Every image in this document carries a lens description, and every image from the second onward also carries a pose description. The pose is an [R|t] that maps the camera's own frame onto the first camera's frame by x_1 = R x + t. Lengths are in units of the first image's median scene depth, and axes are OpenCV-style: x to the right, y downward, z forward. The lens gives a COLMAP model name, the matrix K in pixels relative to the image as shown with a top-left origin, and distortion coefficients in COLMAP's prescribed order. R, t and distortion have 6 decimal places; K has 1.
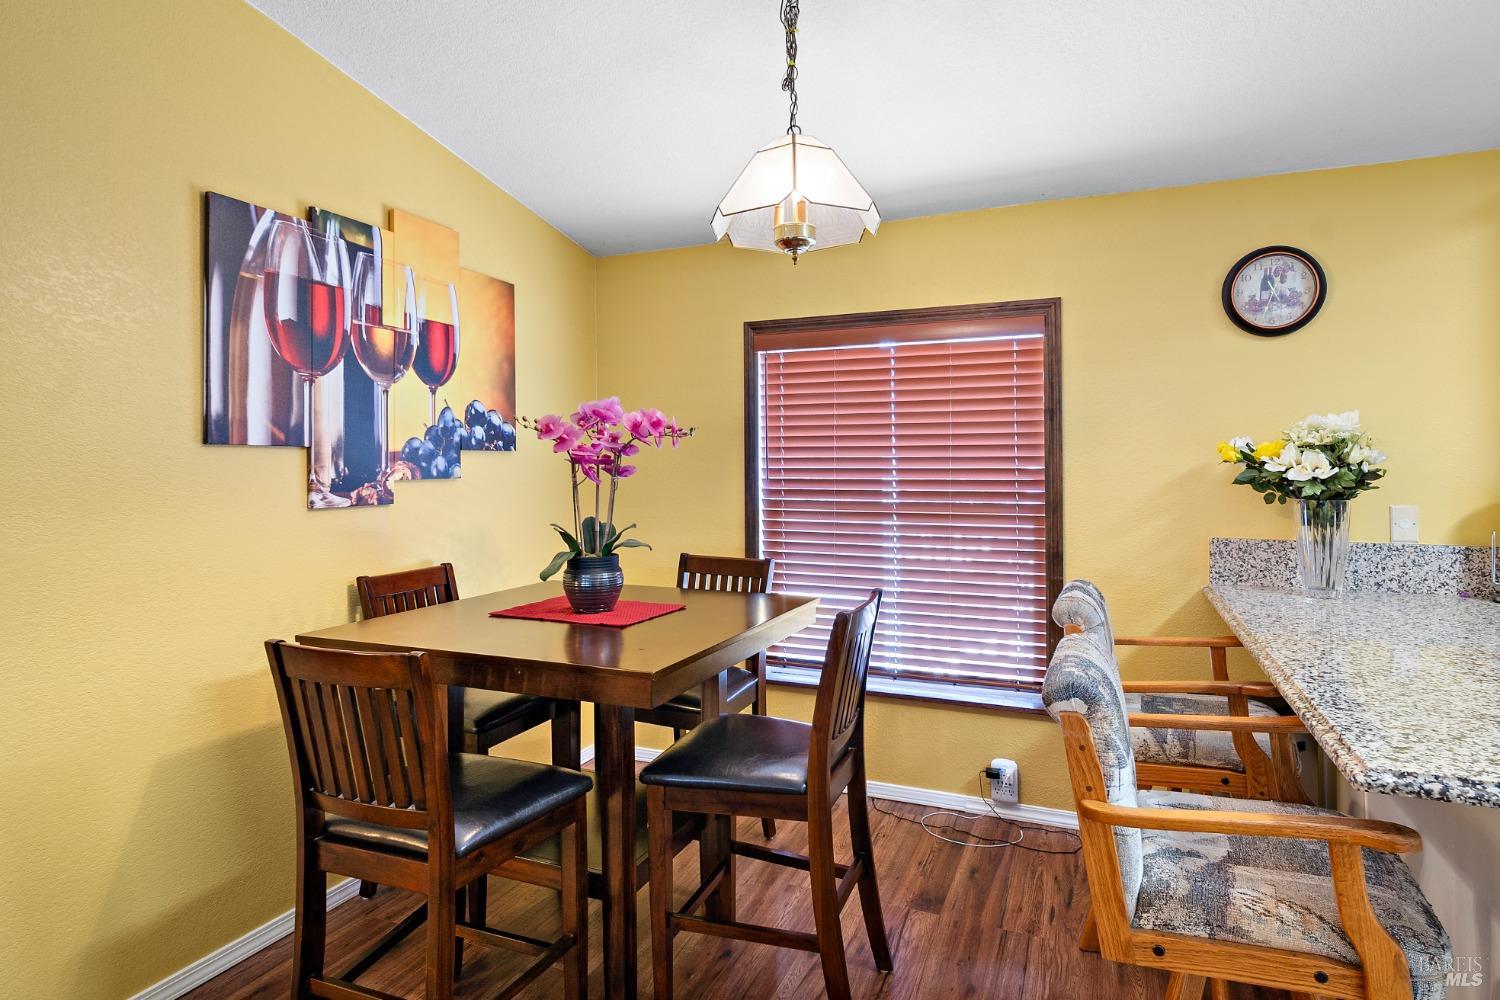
lens RADIAL K [[819.5, 0, 751.7], [0, 819.5, 453.9], [0, 0, 1]] dist [-0.000625, -0.000018]
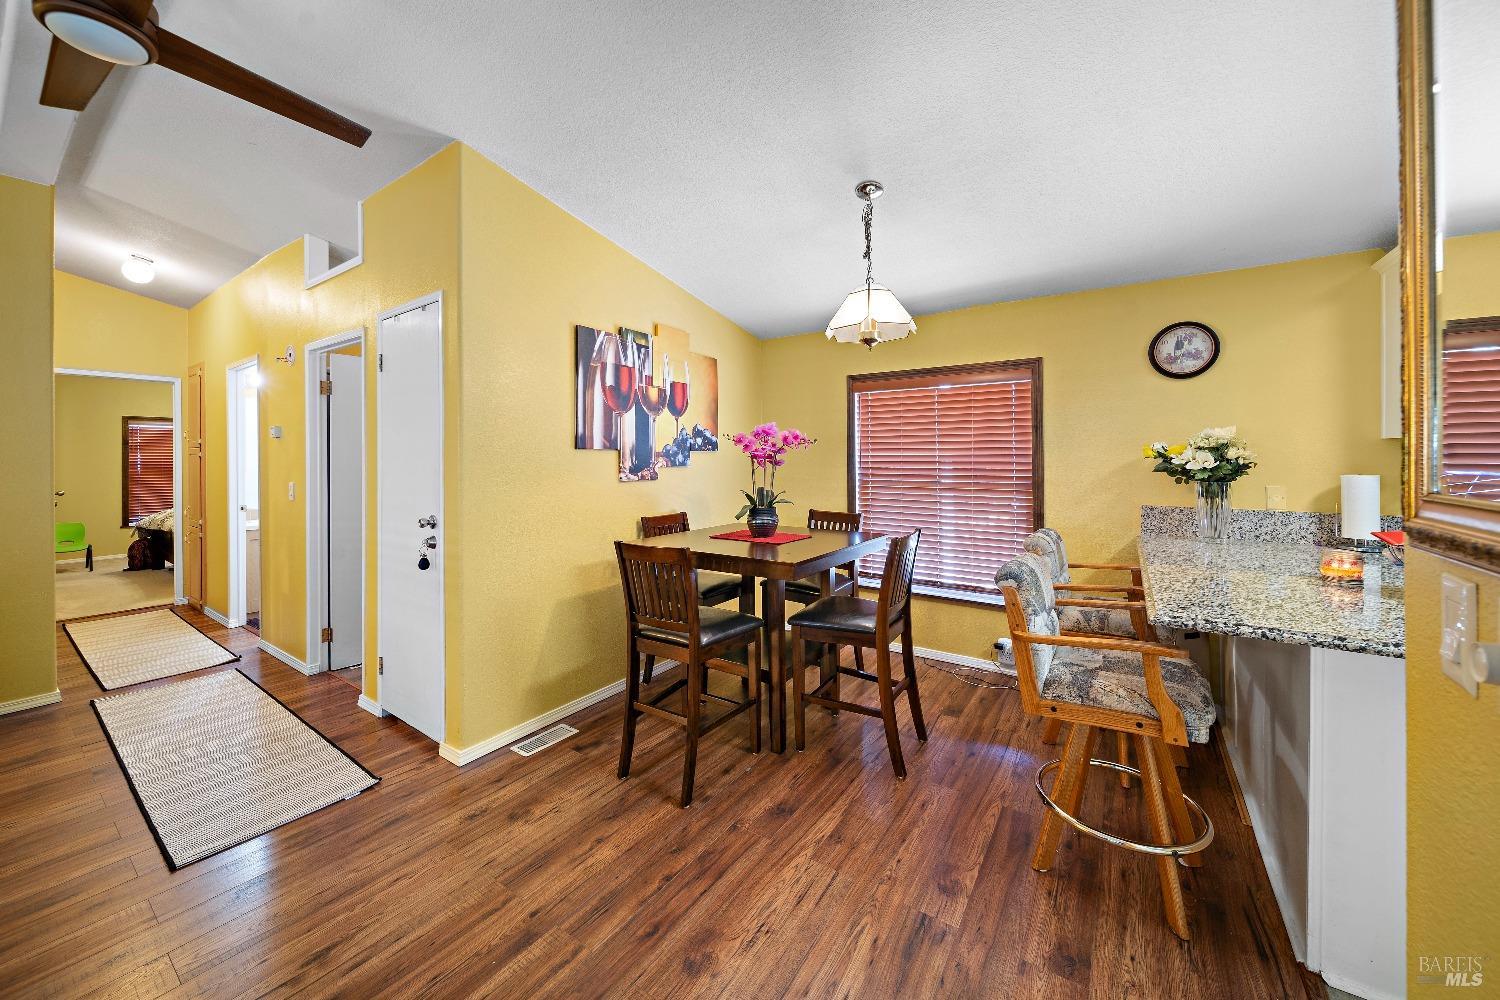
lens RADIAL K [[550.8, 0, 747.6], [0, 550.8, 453.7], [0, 0, 1]] dist [-0.019822, -0.000056]
pose [[0.979873, -0.000182, -0.199623, 0.023552], [0.001044, 0.999991, 0.004211, -0.004168], [0.199621, -0.004335, 0.979864, -0.231555]]
